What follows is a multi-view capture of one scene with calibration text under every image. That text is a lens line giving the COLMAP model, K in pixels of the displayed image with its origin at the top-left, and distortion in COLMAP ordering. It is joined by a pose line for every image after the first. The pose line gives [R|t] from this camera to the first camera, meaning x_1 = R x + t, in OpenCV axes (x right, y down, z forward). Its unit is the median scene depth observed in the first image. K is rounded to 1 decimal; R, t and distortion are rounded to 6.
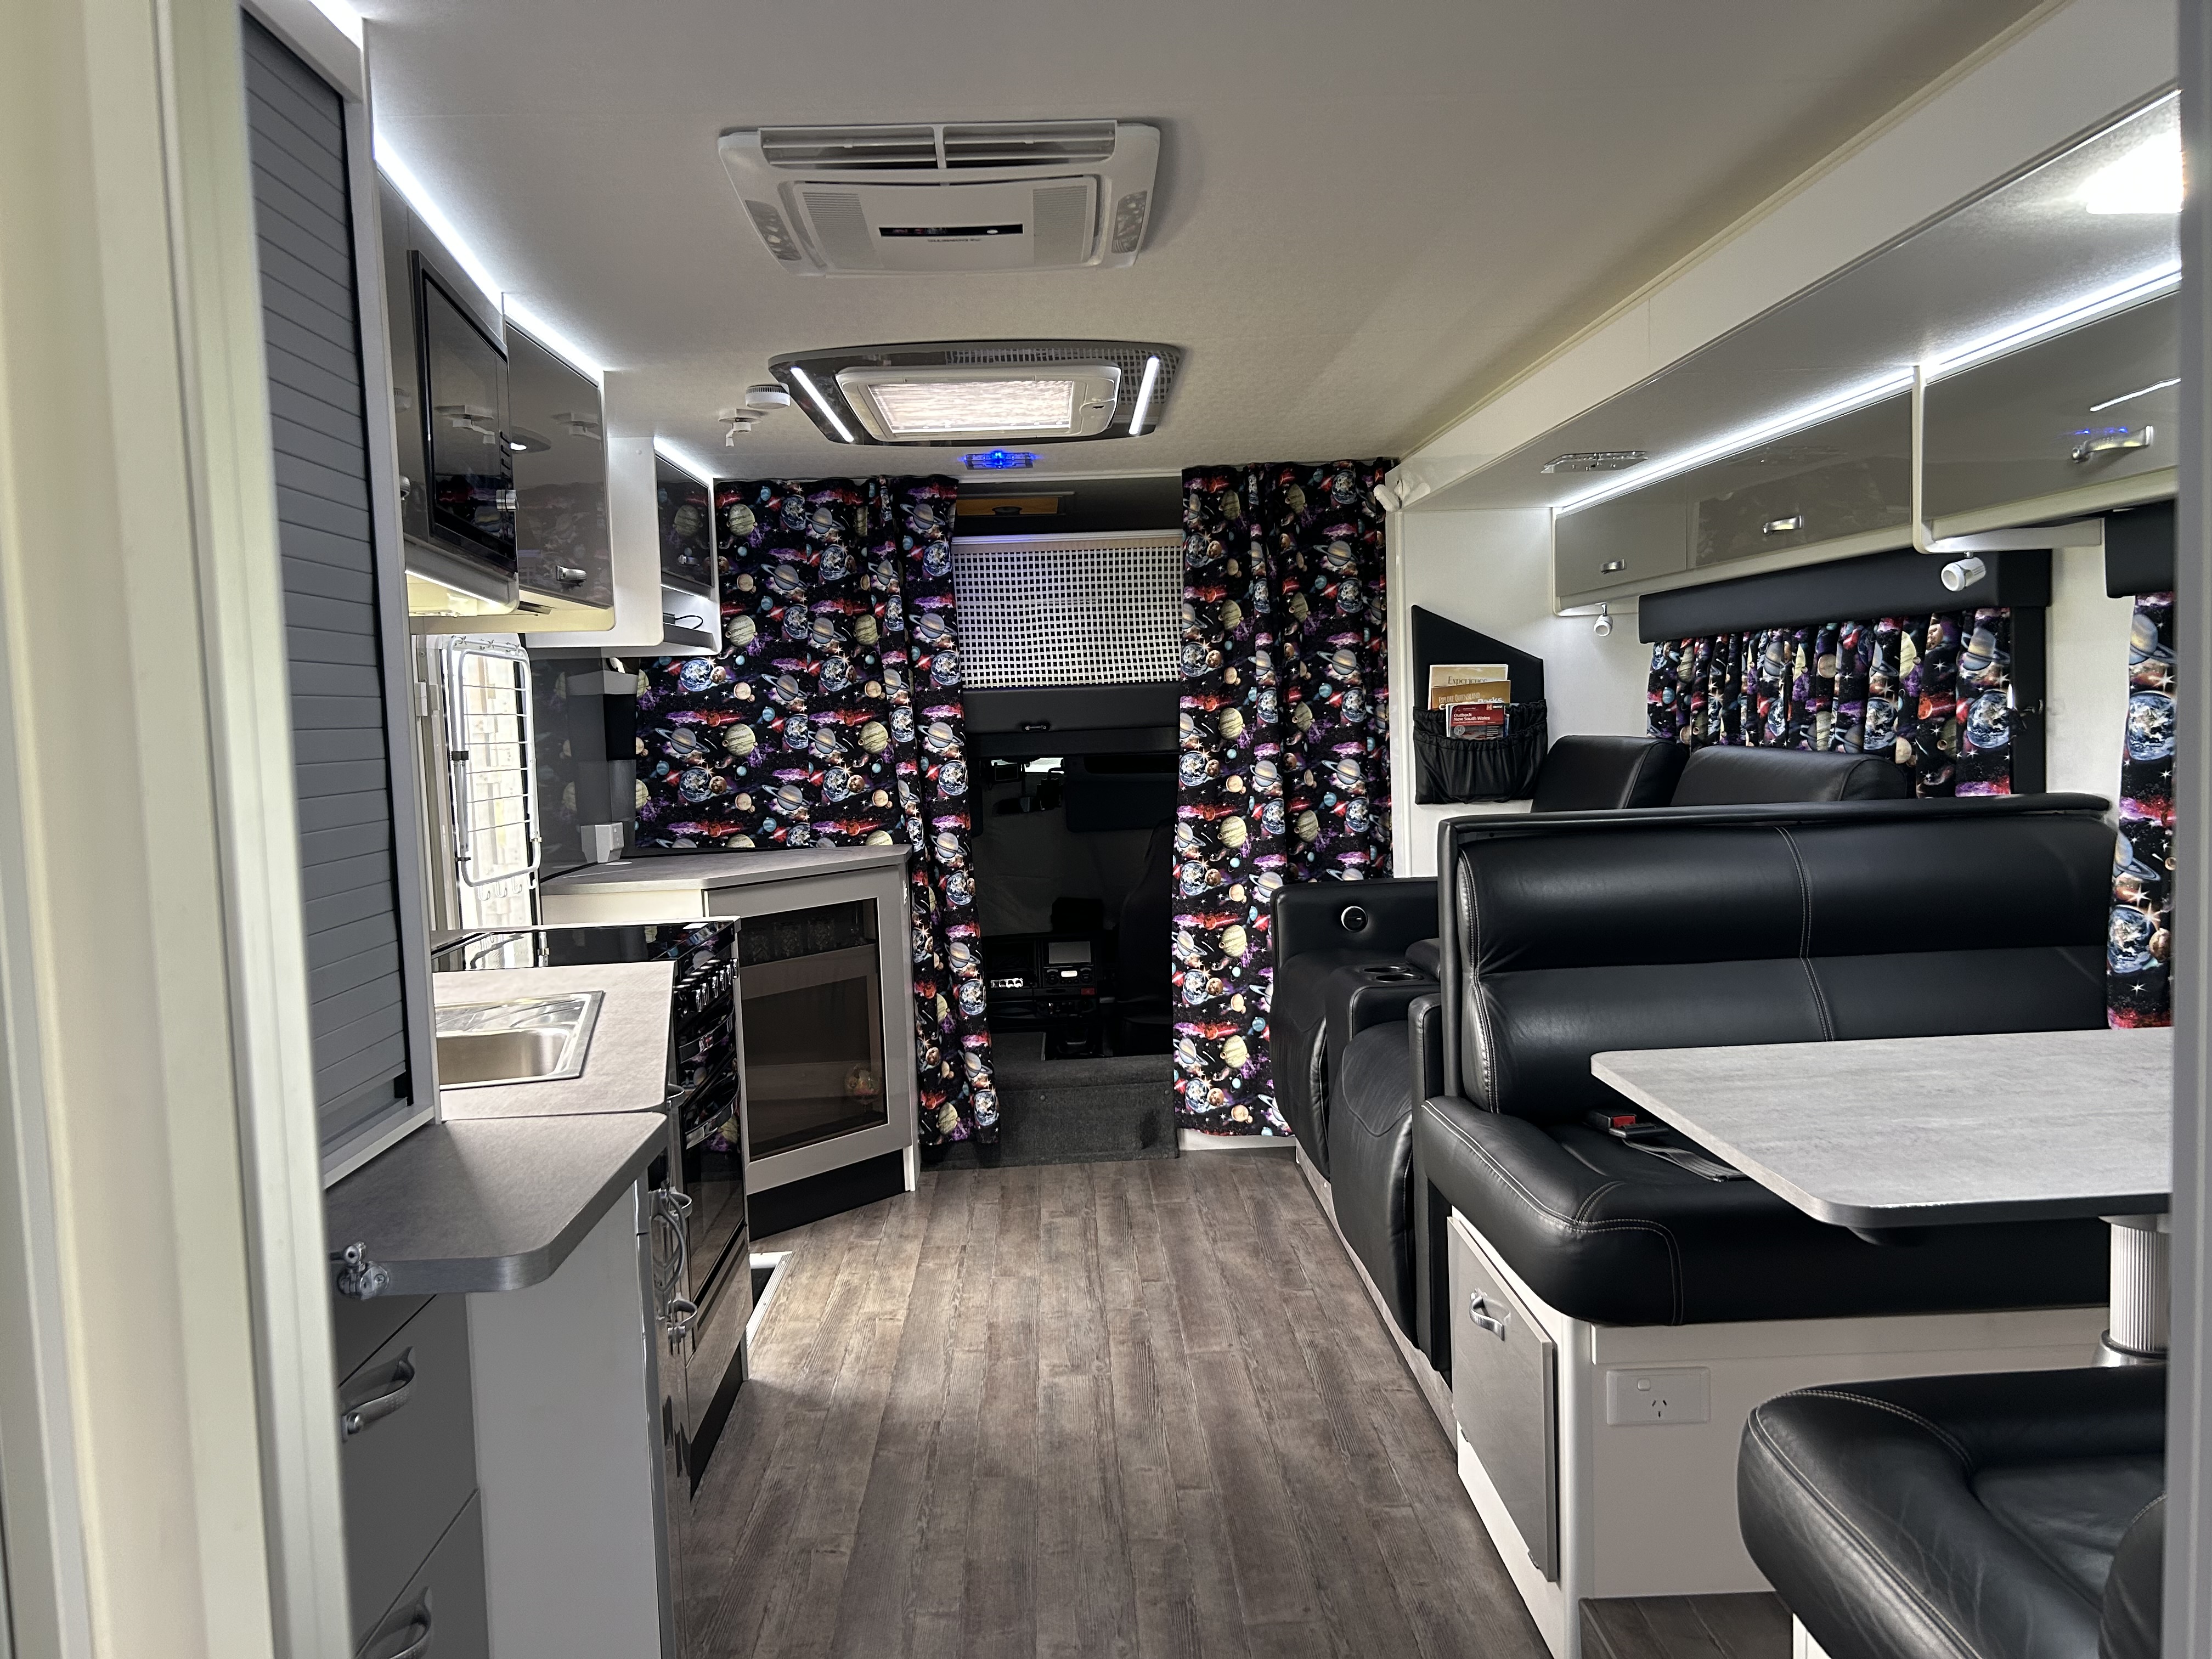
lens RADIAL K [[1585.9, 0, 1103.7], [0, 1585.9, 814.4], [0, 0, 1]] dist [0.003210, -0.027489]
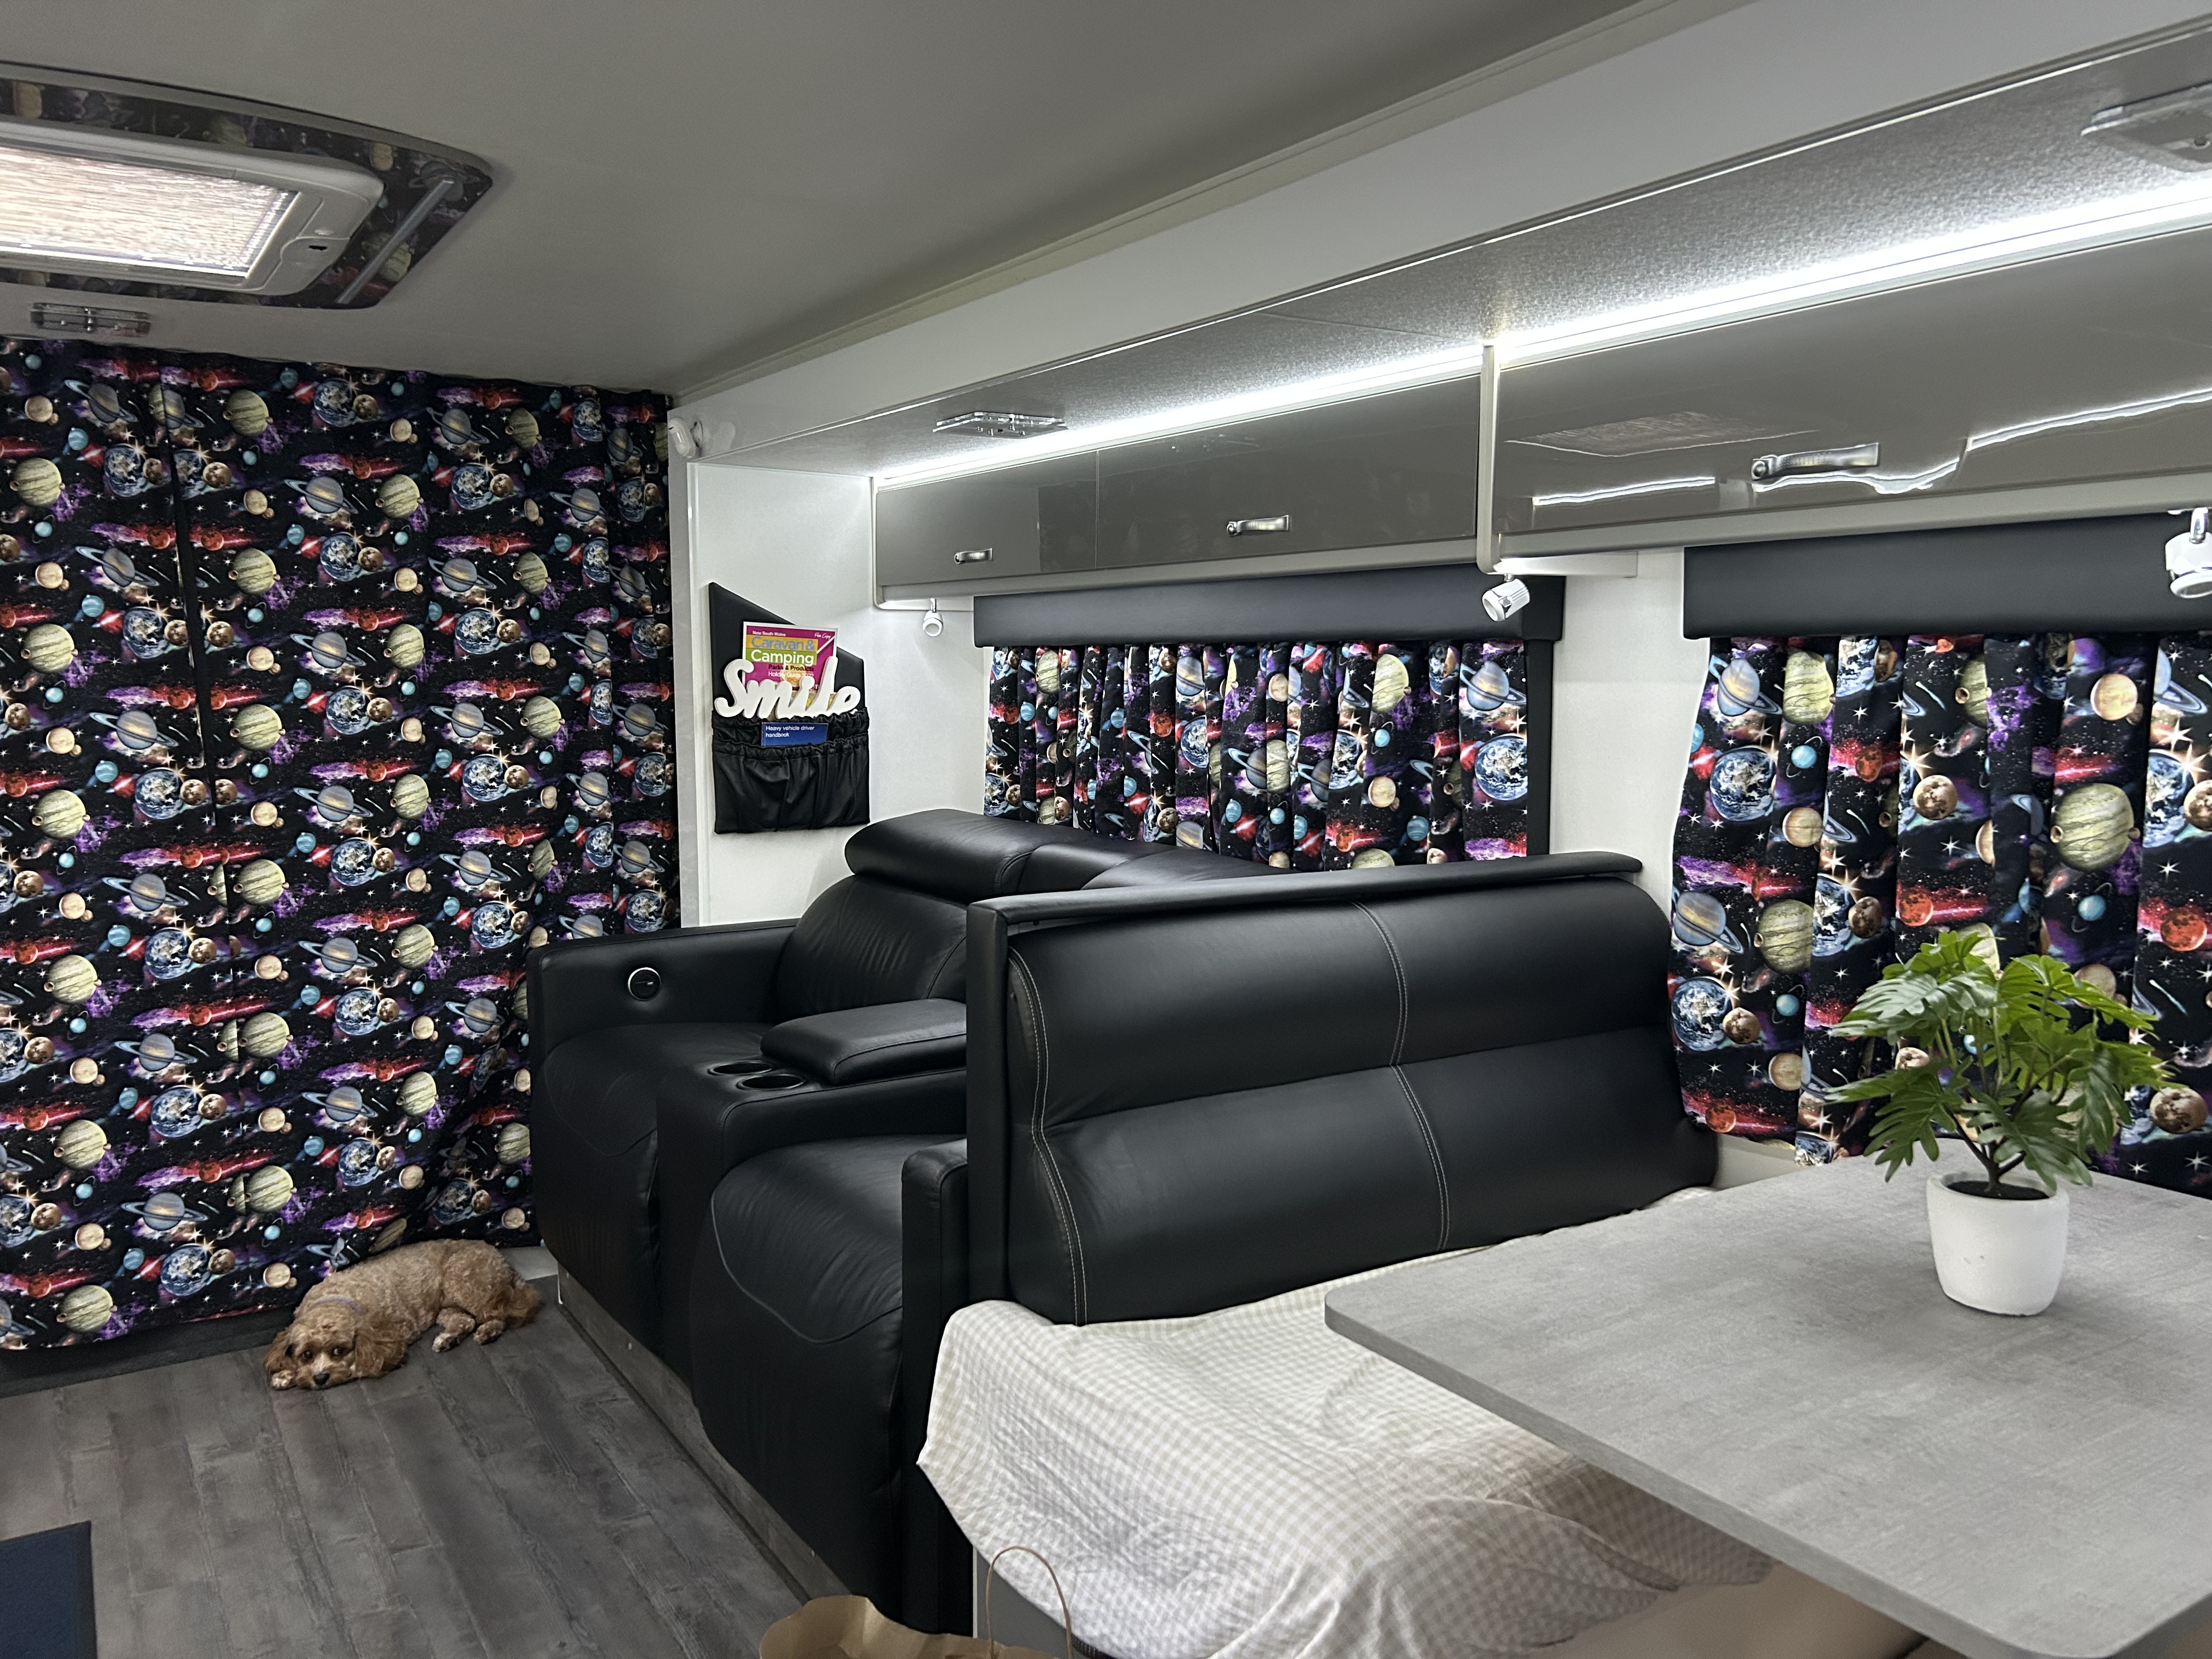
lens RADIAL K [[1585.9, 0, 1103.7], [0, 1585.9, 814.4], [0, 0, 1]] dist [0.003210, -0.027489]
pose [[0.845474, -0.006175, 0.533982, -0.074945], [0.000037, 0.999934, 0.011505, -0.029477], [-0.534017, -0.009707, 0.845418, 0.258719]]
